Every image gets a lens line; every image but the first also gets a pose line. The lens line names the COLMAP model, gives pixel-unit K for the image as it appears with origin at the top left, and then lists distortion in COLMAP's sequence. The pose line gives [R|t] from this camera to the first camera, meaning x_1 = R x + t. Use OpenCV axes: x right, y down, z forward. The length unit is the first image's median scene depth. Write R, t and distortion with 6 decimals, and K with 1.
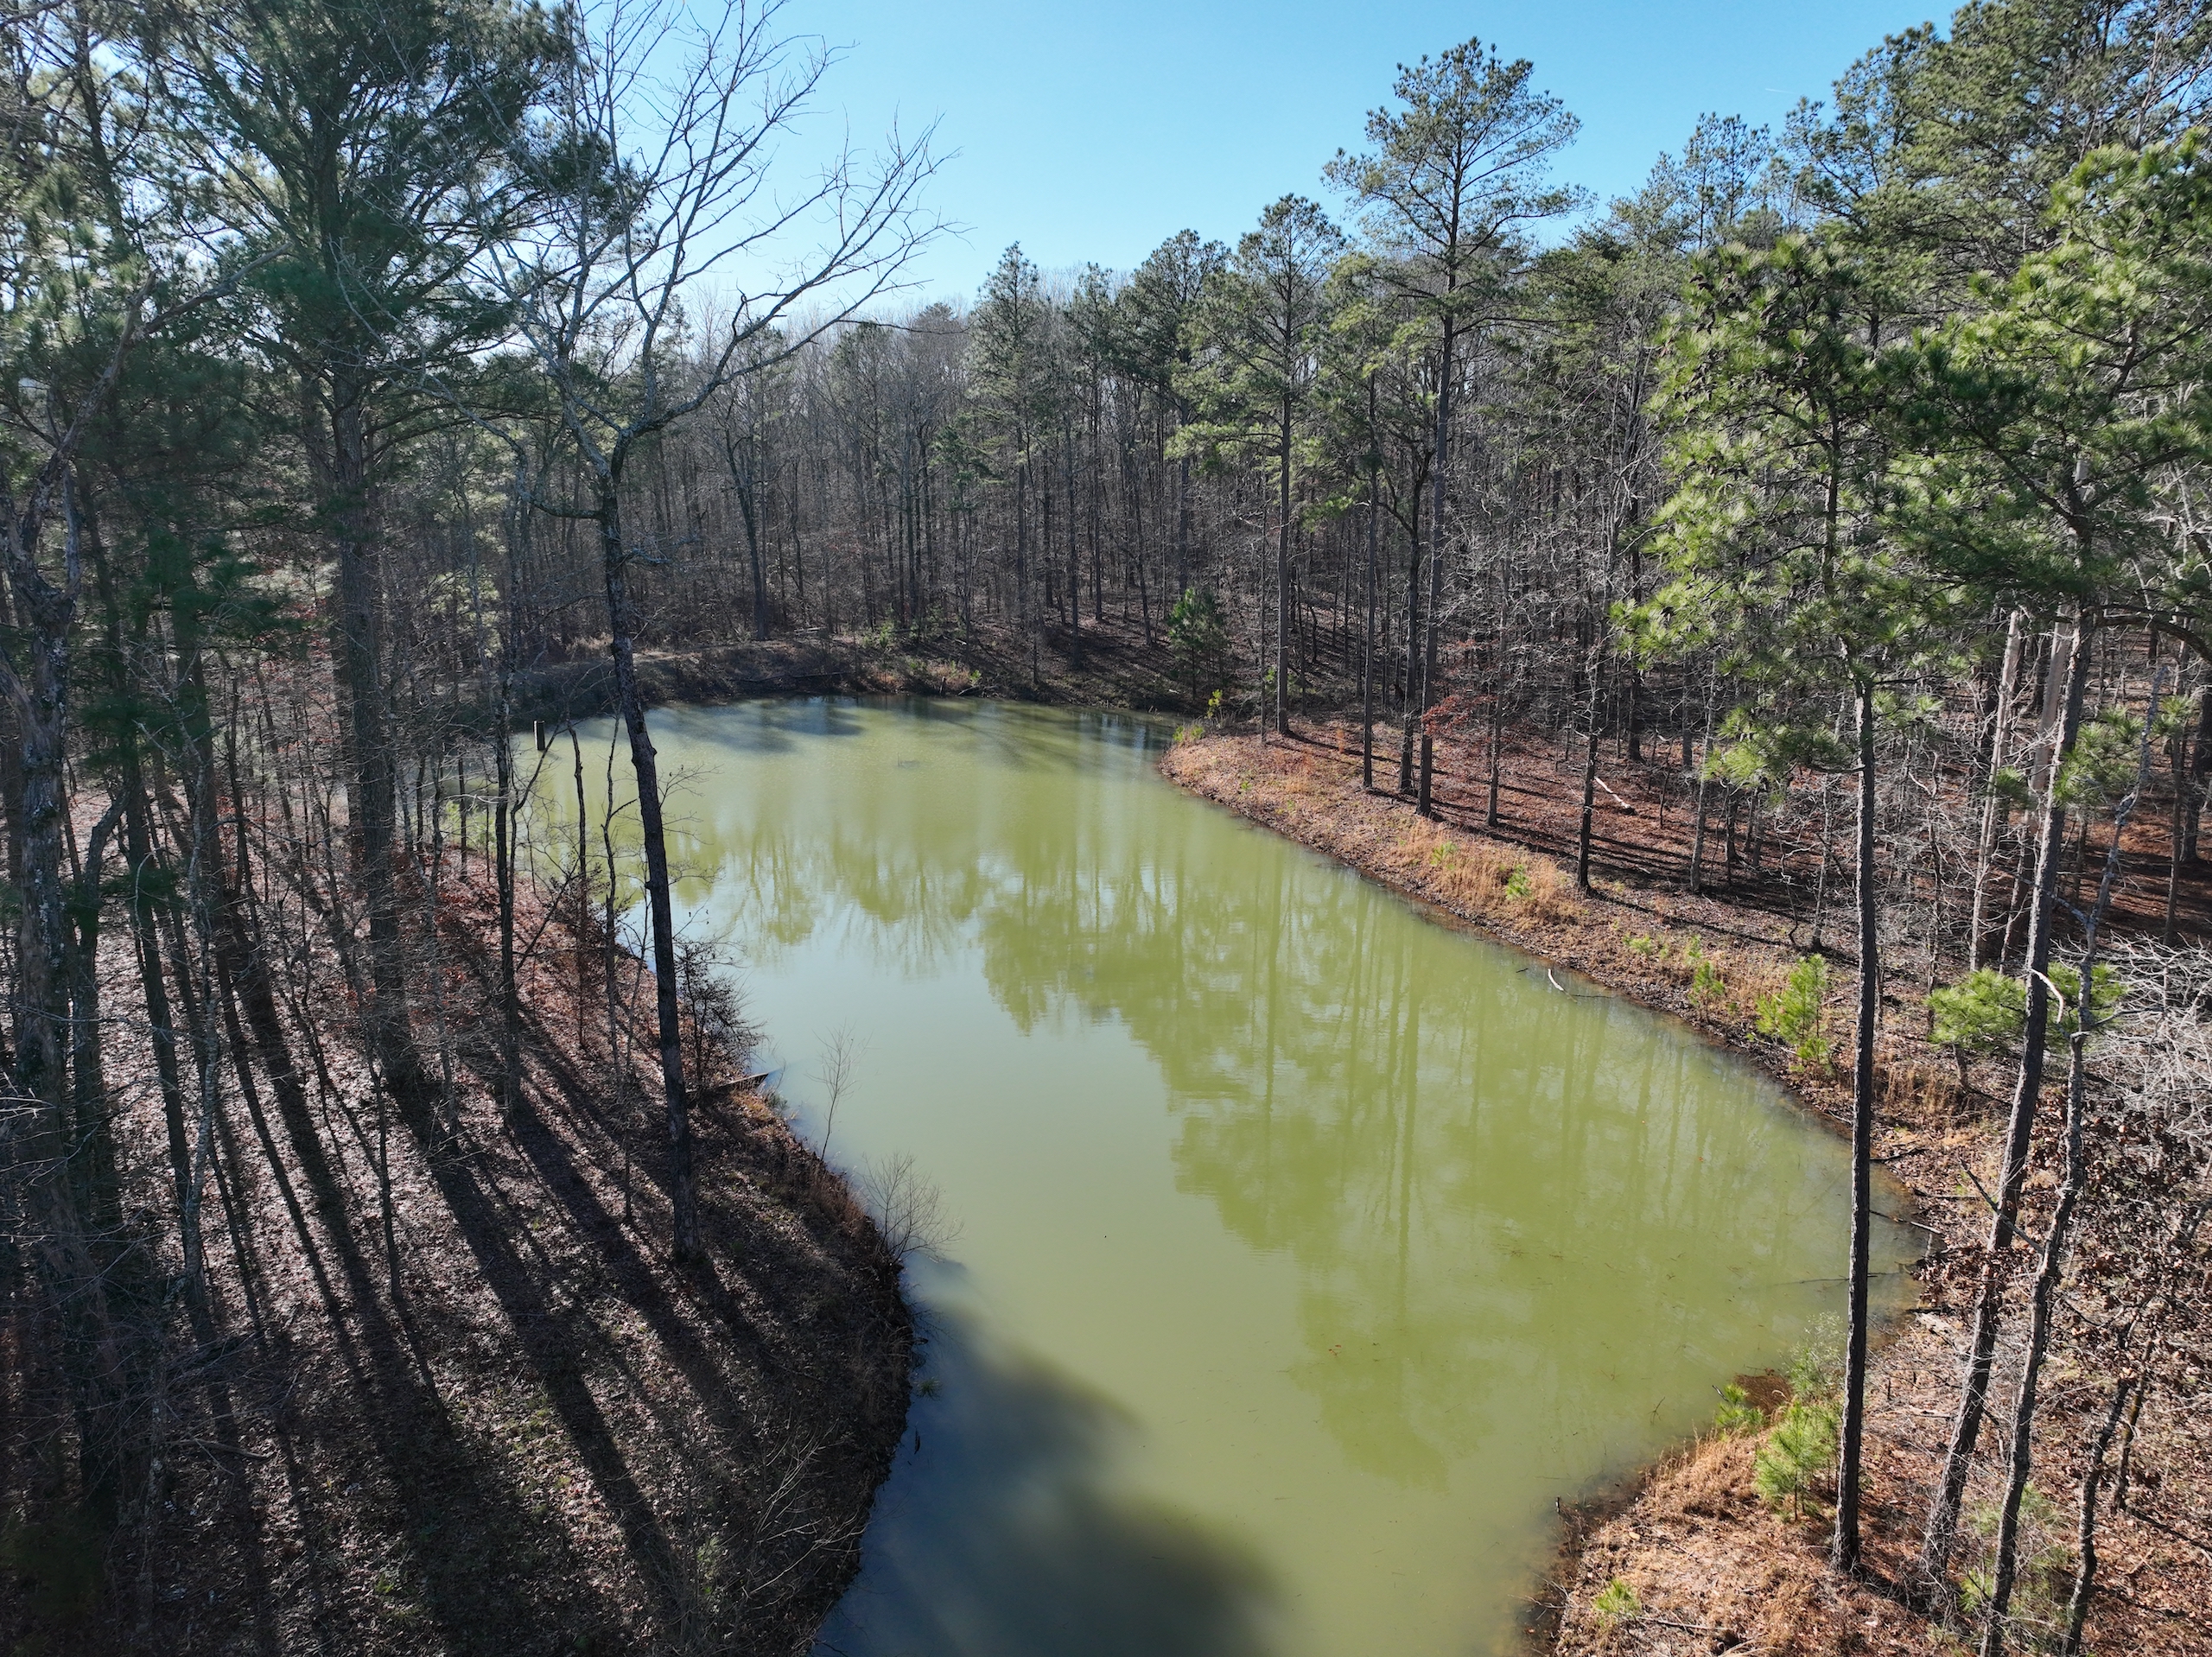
lens RADIAL K [[1542.7, 0, 1105.0], [0, 1542.7, 825.5], [0, 0, 1]] dist [0.003318, 0.002287]
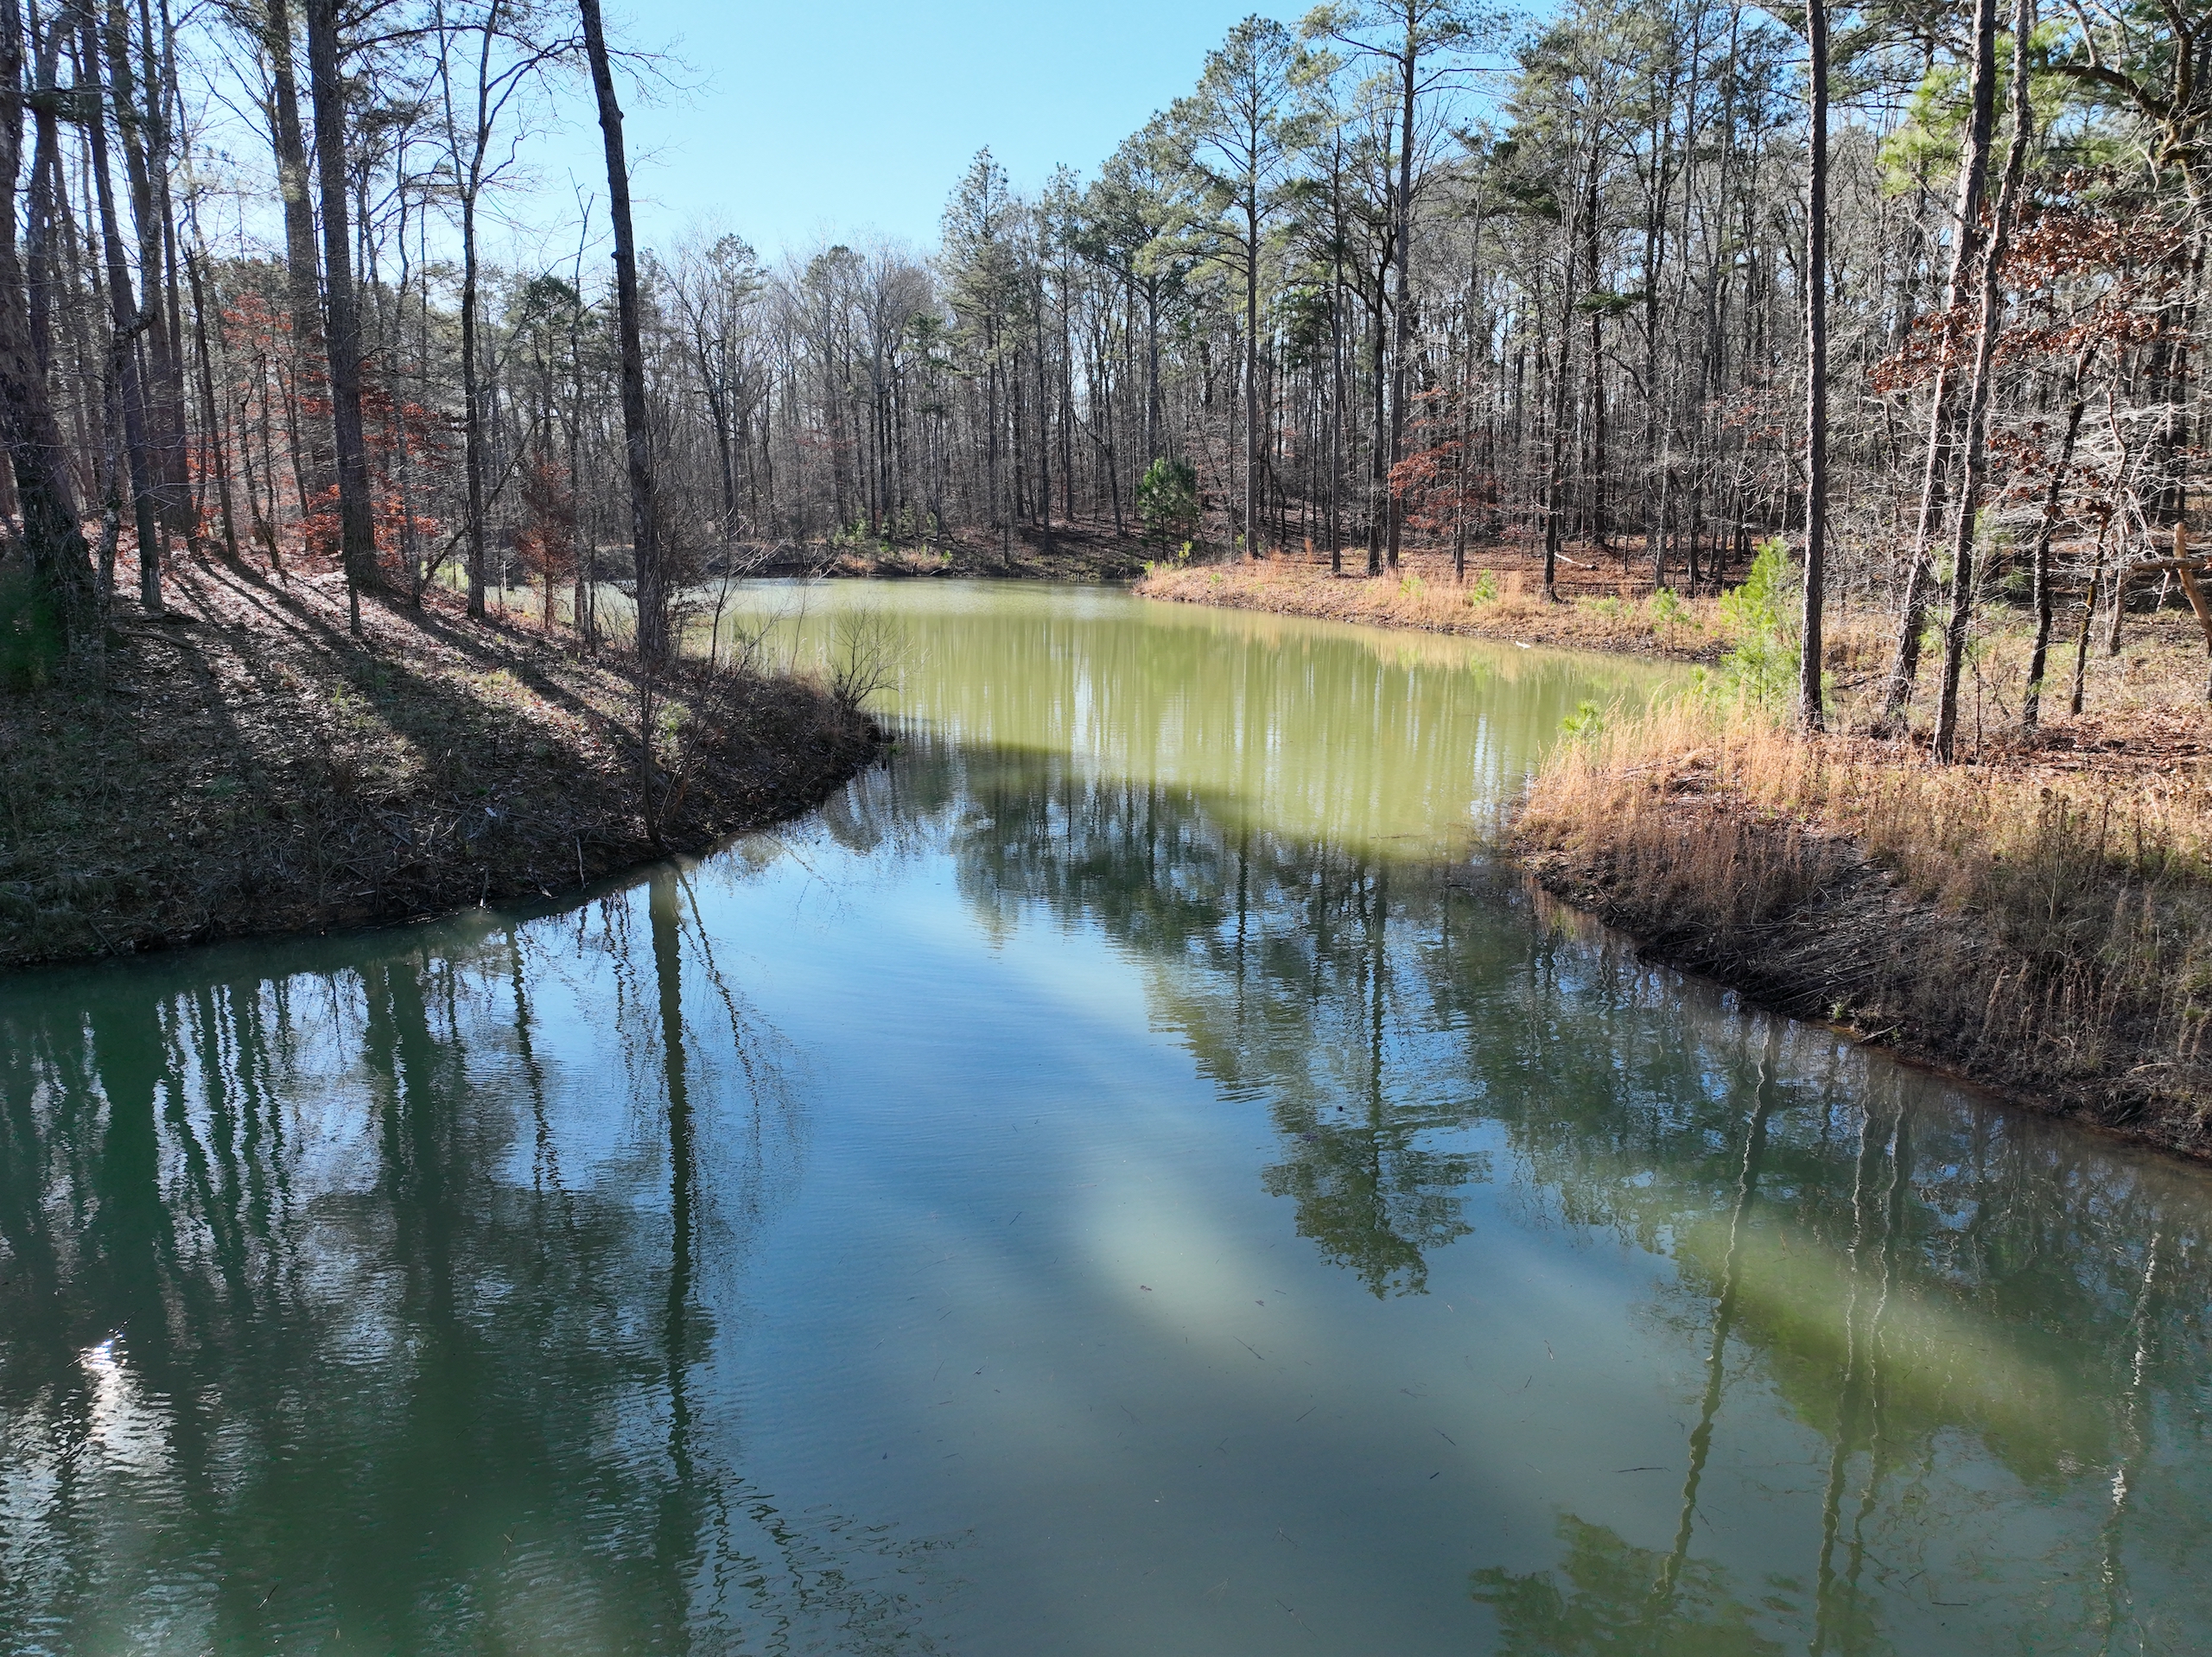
lens RADIAL K [[1542.7, 0, 1107.9], [0, 1542.7, 830.5], [0, 0, 1]] dist [0.003318, 0.002287]
pose [[0.999805, -0.005304, 0.019027, 0.001081], [0.006061, 0.999184, -0.039920, 0.166203], [-0.018800, 0.040028, 0.999022, 0.003410]]
